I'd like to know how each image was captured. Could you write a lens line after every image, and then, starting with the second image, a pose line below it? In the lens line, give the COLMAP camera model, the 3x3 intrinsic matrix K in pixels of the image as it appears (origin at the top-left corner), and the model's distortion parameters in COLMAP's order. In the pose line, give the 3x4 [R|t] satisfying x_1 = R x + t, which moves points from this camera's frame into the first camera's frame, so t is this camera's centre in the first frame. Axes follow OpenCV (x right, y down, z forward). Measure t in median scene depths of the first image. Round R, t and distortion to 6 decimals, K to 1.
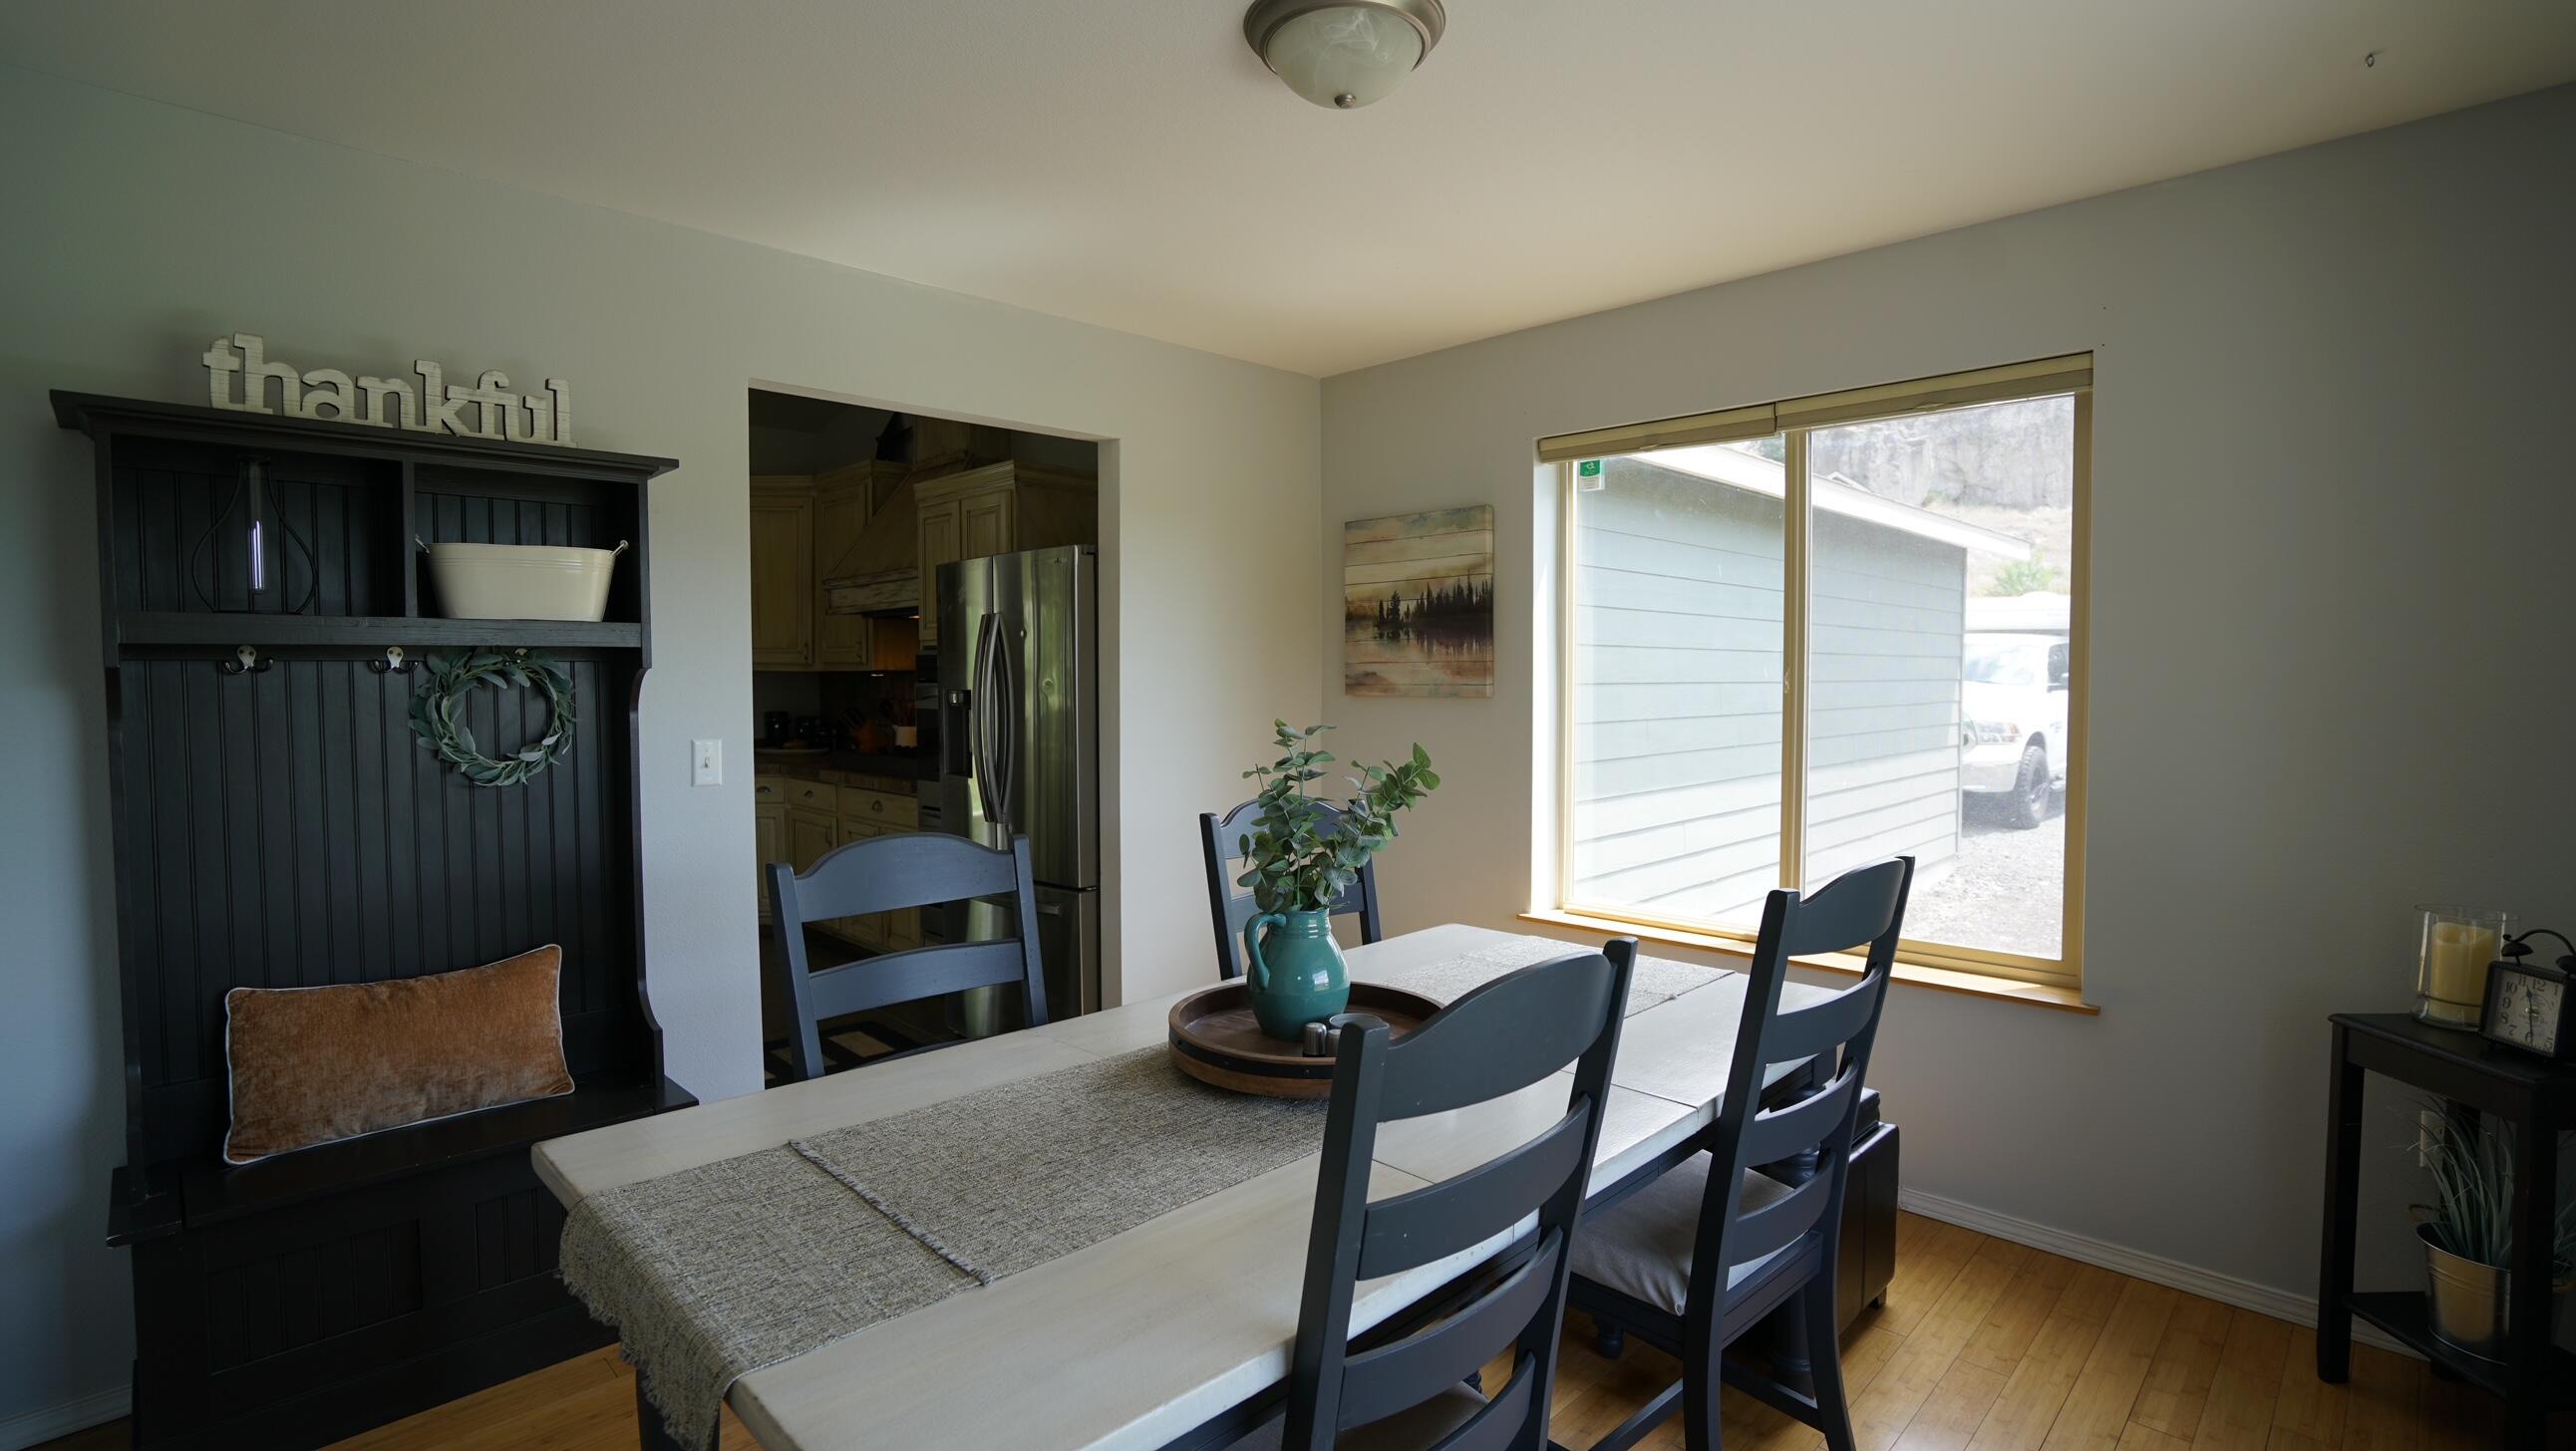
lens RADIAL K [[1186.4, 0, 1288.0], [0, 1186.4, 725.5], [0, 0, 1]] dist [-0.060024, 0.026685]
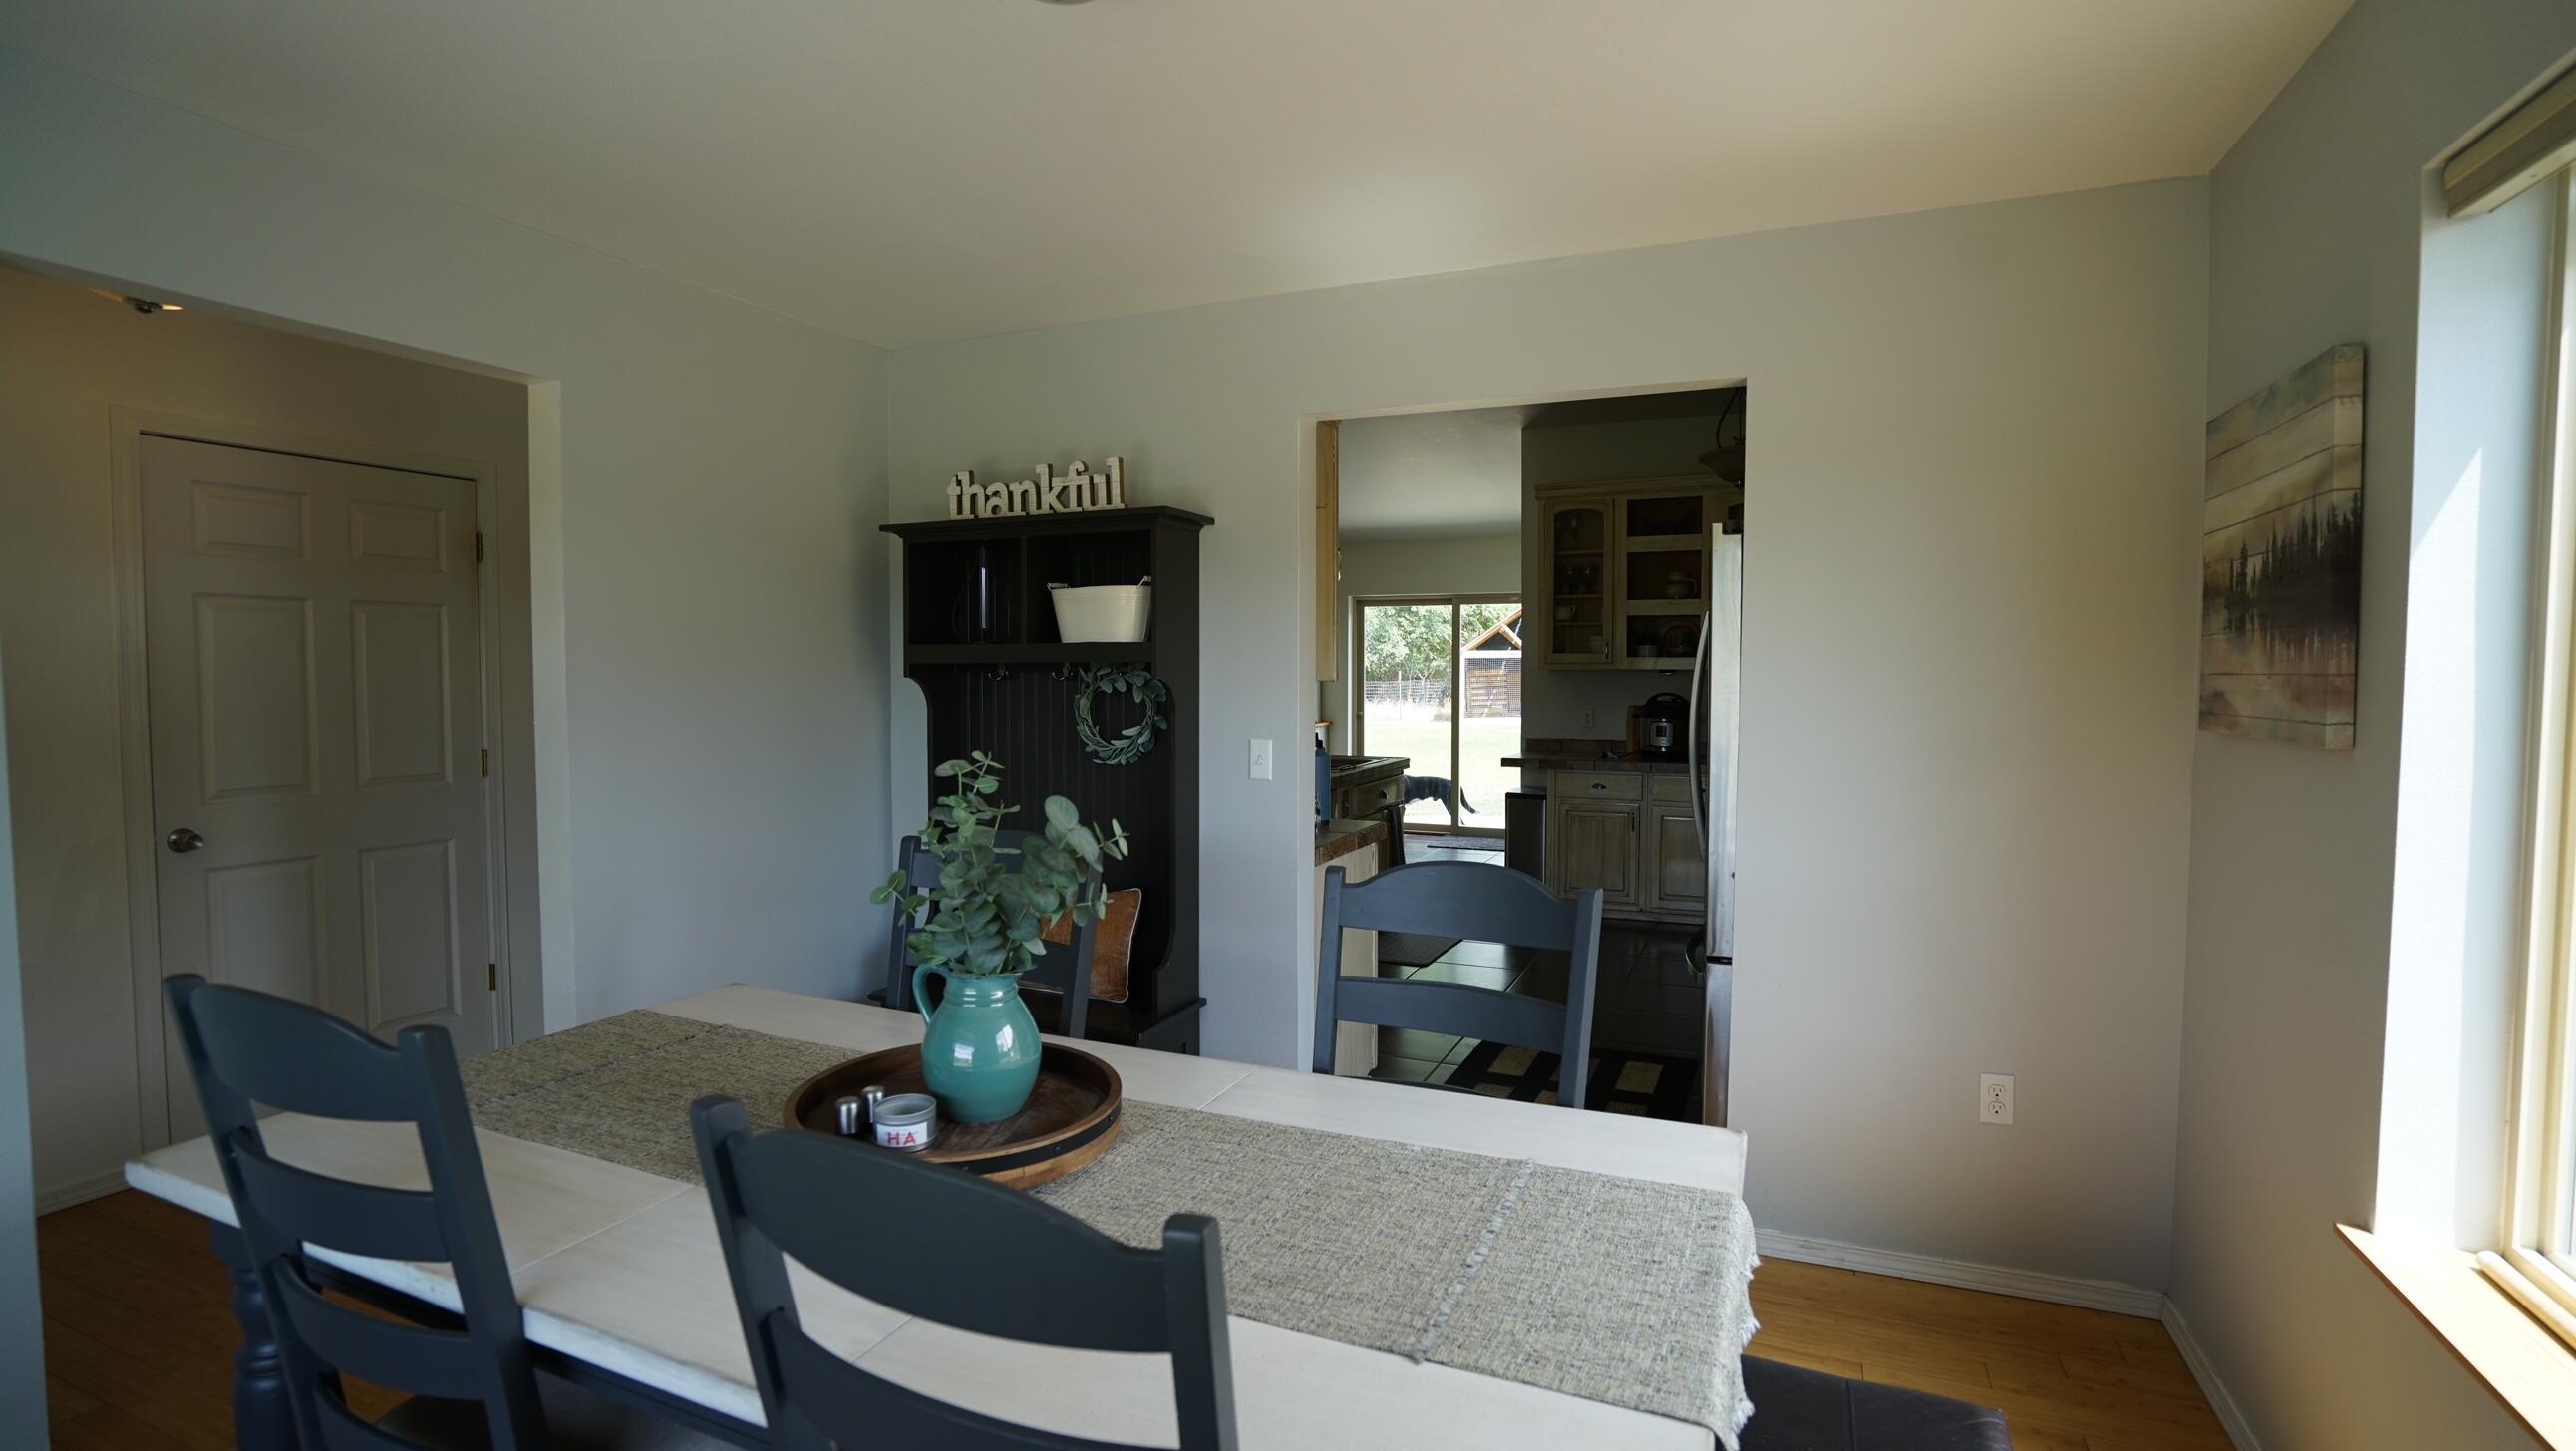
lens RADIAL K [[1186.4, 0, 1288.0], [0, 1186.4, 725.5], [0, 0, 1]] dist [-0.060024, 0.026685]
pose [[0.371817, 0.045942, -0.927169, 0.745338], [-0.043119, 0.998551, 0.032187, -0.051137], [0.927304, 0.028011, 0.373259, 0.738851]]
